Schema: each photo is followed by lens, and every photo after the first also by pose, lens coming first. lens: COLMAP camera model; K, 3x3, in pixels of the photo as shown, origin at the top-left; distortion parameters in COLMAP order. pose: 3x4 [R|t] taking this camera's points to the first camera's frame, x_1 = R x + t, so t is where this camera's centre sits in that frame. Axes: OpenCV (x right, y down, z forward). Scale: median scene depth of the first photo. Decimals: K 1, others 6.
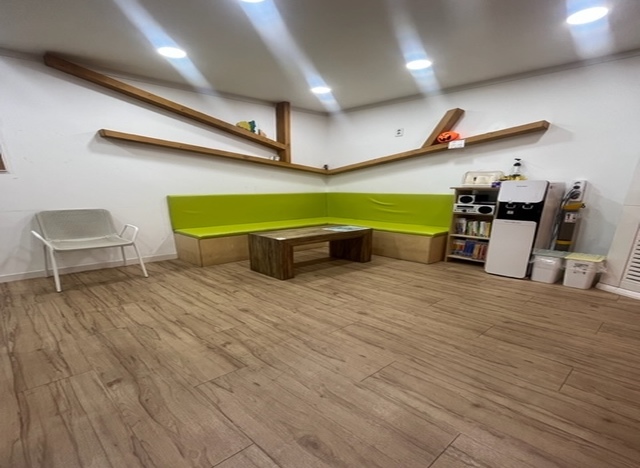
lens RADIAL K [[355.3, 0, 320.0], [0, 355.3, 234.0], [0, 0, 1]] dist [0.001288, 0.000440]
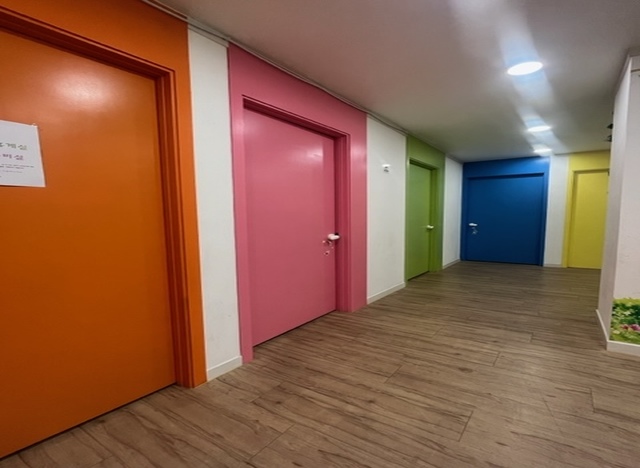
lens RADIAL K [[355.3, 0, 320.0], [0, 355.3, 234.0], [0, 0, 1]] dist [0.001288, 0.000440]
pose [[-0.980386, 0.013864, -0.196601, 0.796155], [-0.025201, 0.980516, 0.194816, -0.309874], [0.195472, 0.195950, -0.960934, 1.908972]]
